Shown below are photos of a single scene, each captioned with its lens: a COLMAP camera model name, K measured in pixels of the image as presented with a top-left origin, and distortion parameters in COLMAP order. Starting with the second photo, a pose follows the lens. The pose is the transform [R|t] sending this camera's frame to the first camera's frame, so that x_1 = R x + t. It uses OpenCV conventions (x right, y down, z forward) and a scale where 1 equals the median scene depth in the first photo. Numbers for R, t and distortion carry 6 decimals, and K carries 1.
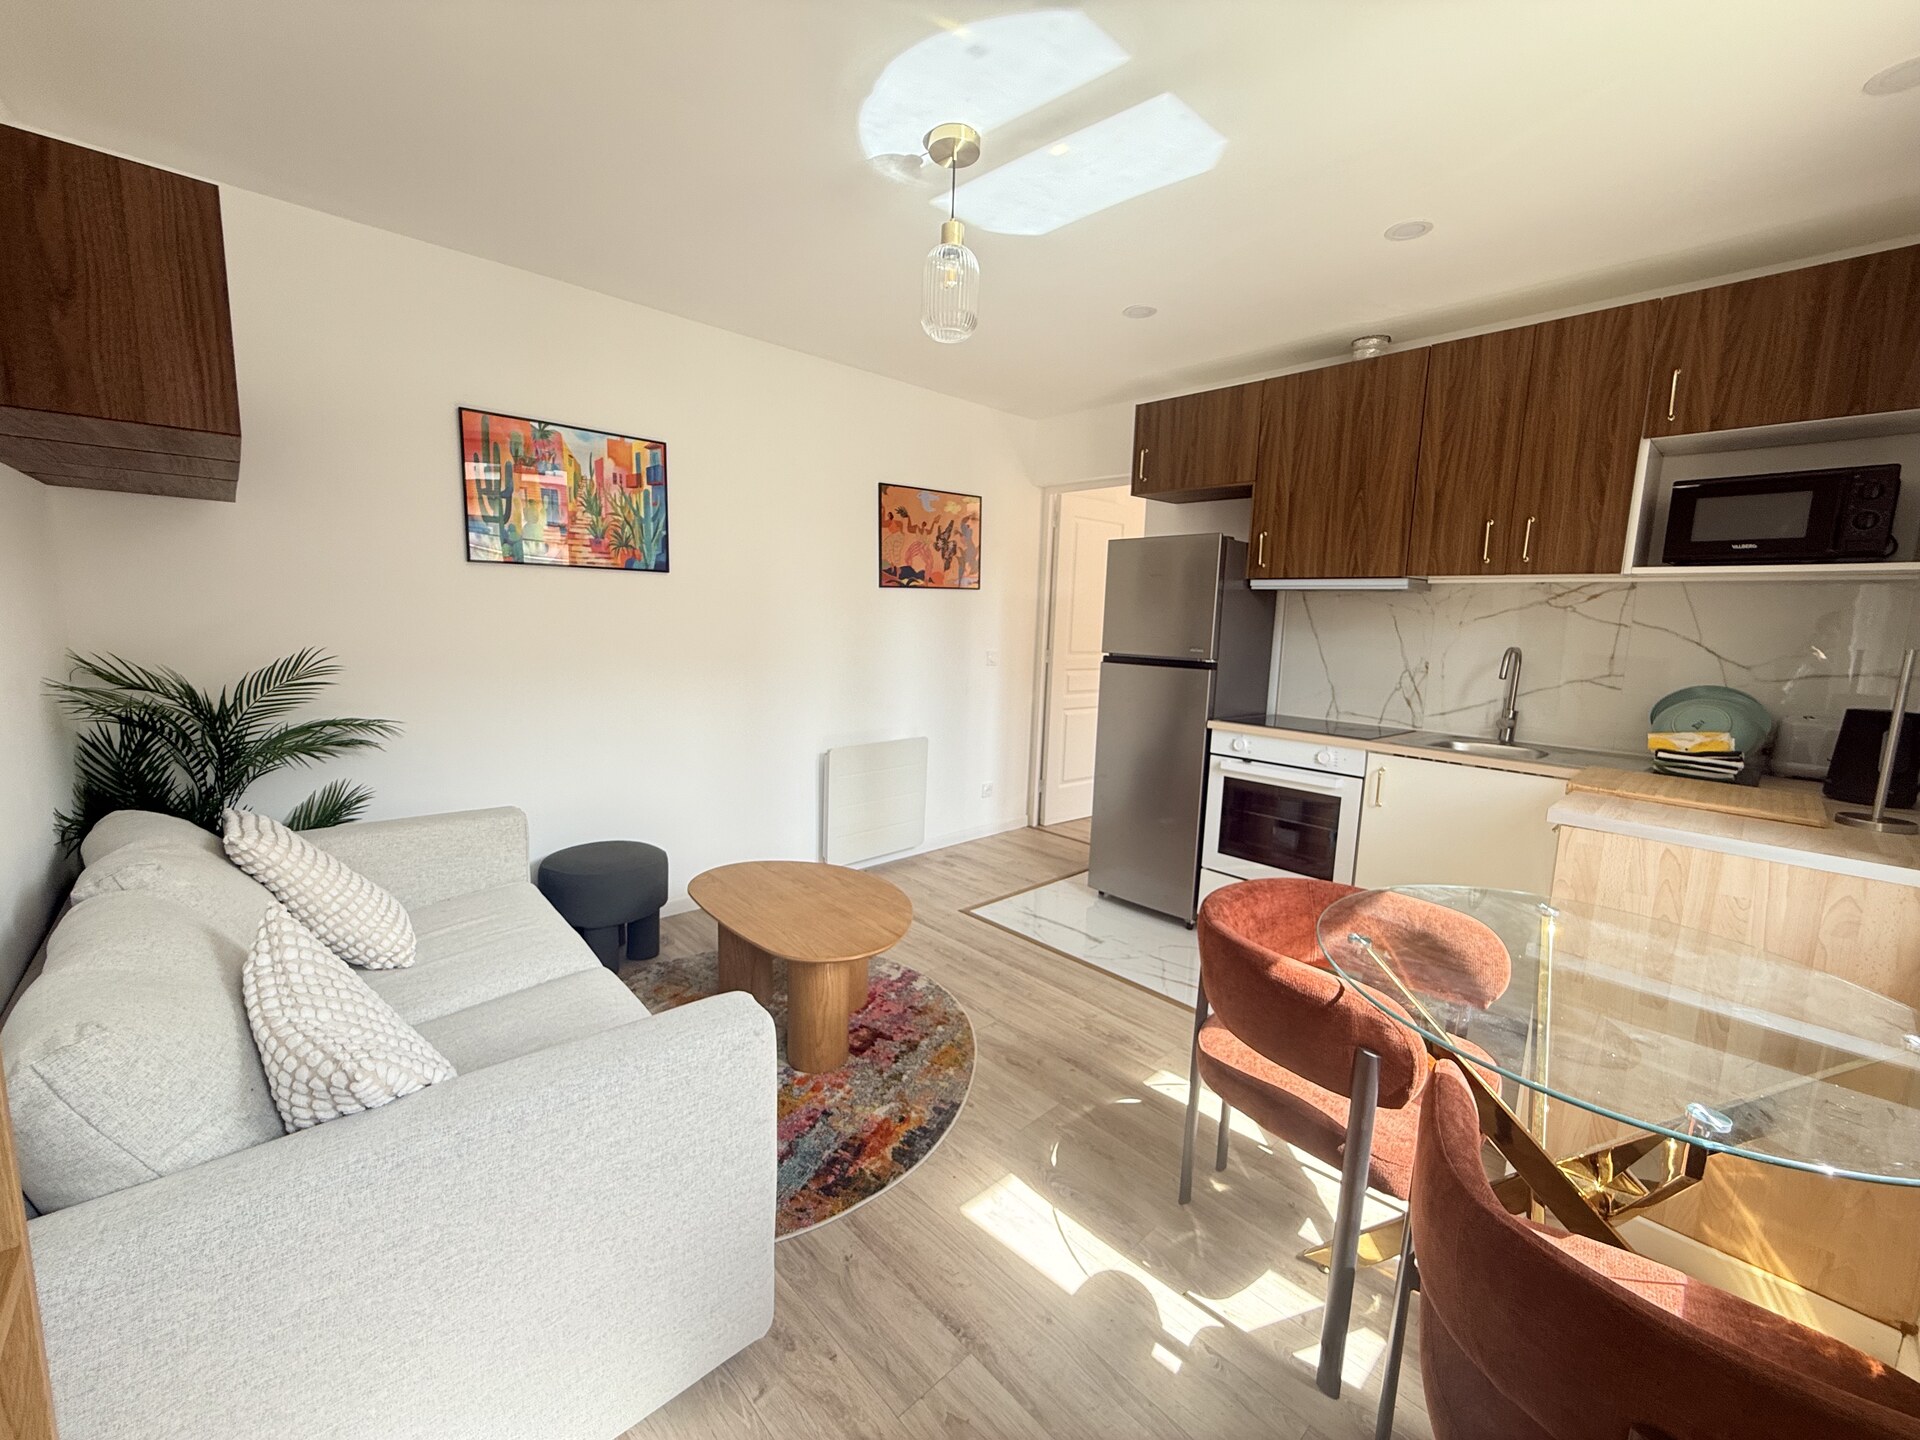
lens RADIAL K [[760.8, 0, 960.0], [0, 760.8, 720.0], [0, 0, 1]] dist [-0.001461, -0.000268]
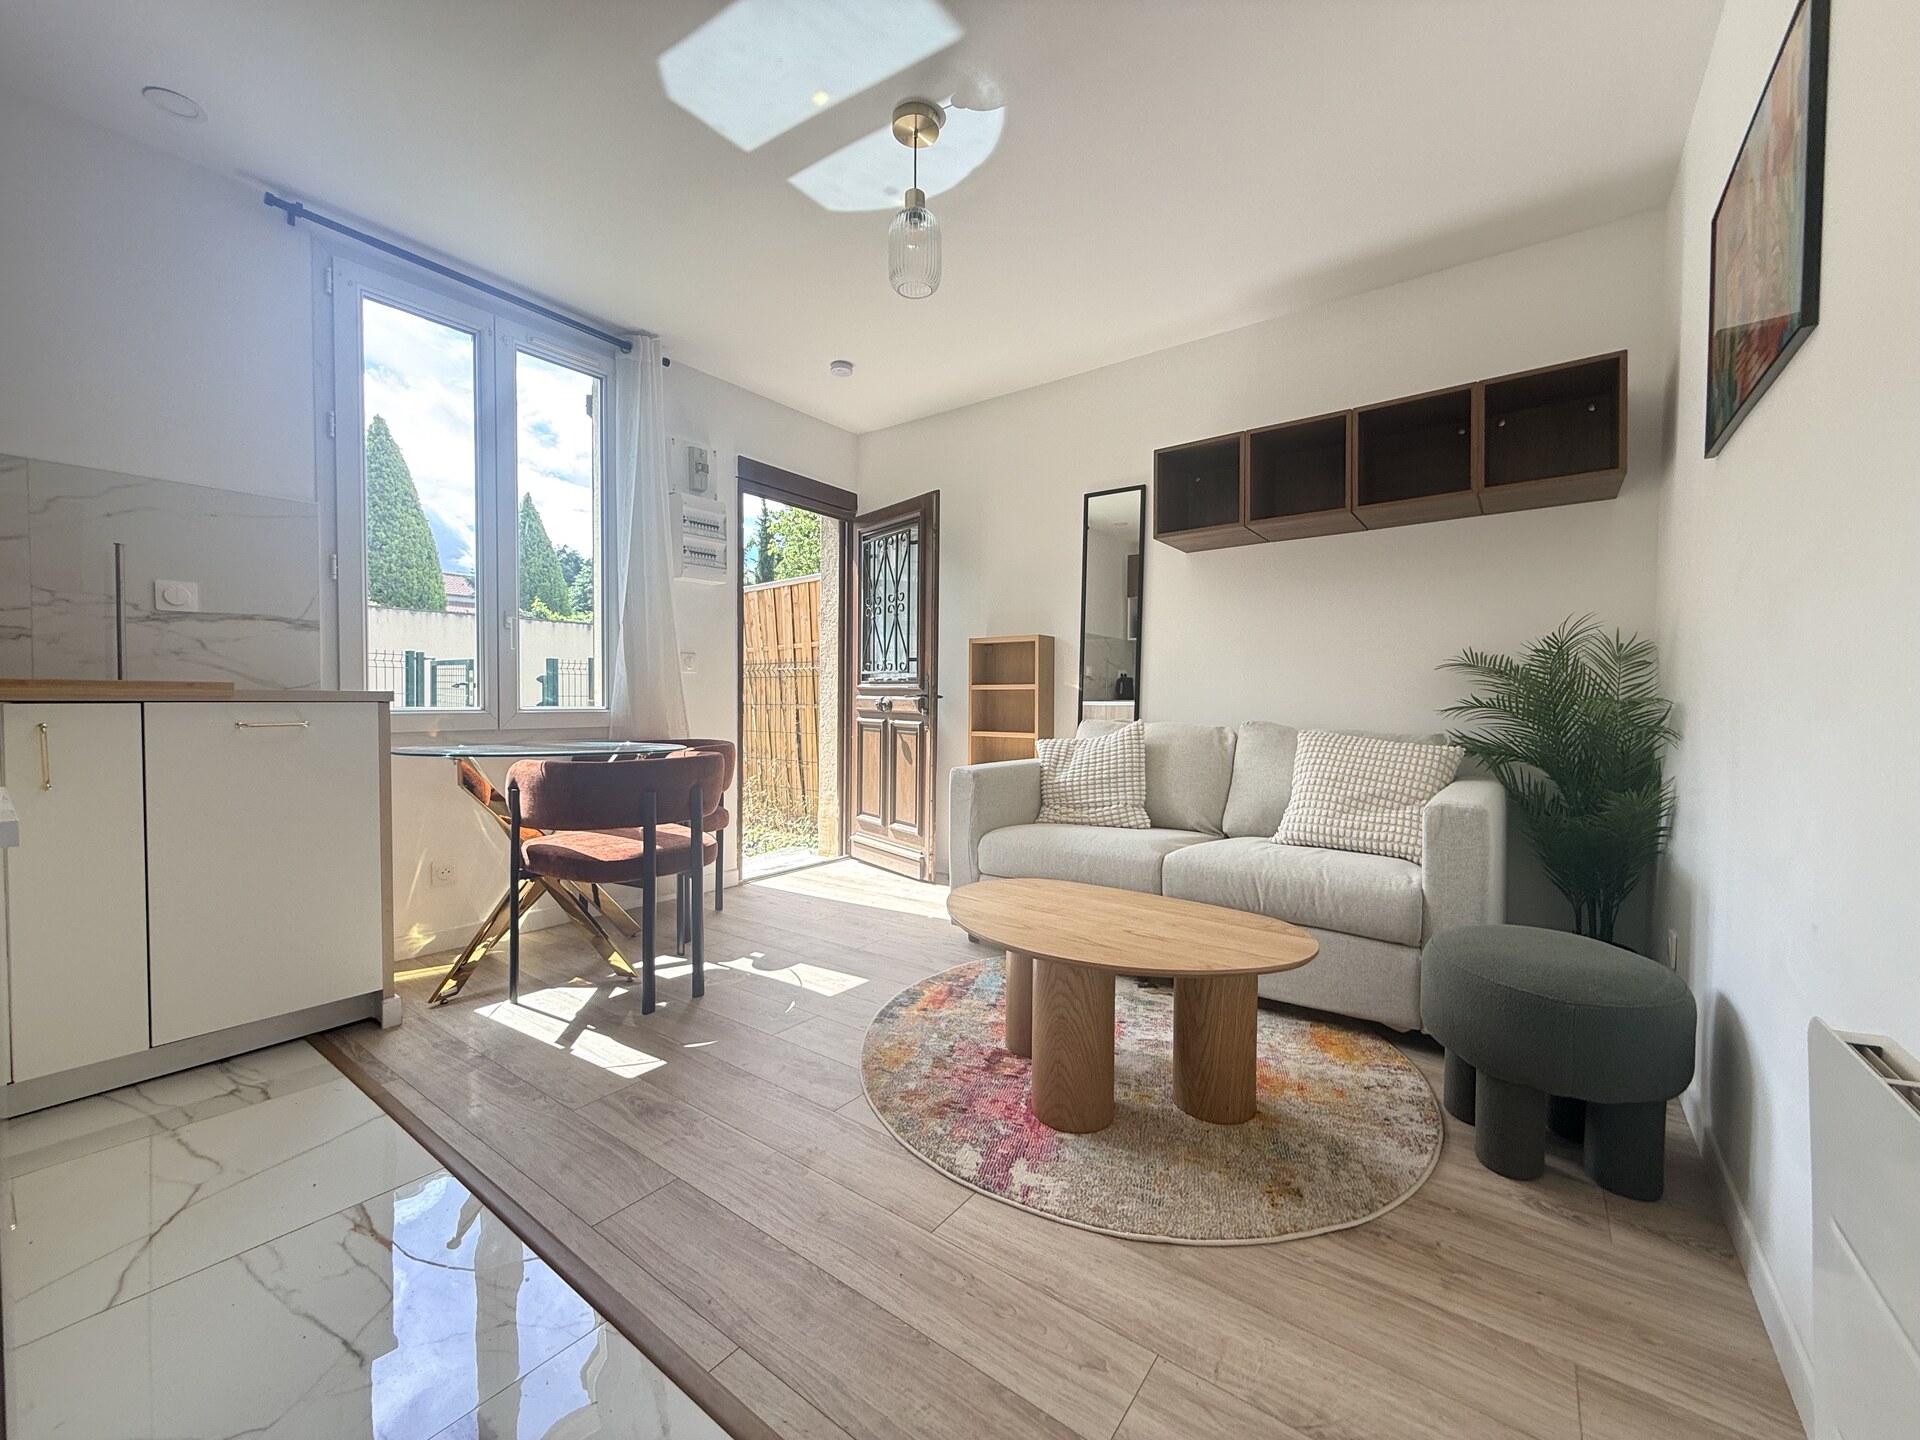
lens RADIAL K [[760.8, 0, 960.0], [0, 760.8, 720.0], [0, 0, 1]] dist [-0.001461, -0.000268]
pose [[-0.984177, -0.038525, -0.172952, 0.084590], [-0.065159, 0.986373, 0.151069, -0.069515], [0.164775, 0.159948, -0.973276, 2.074830]]
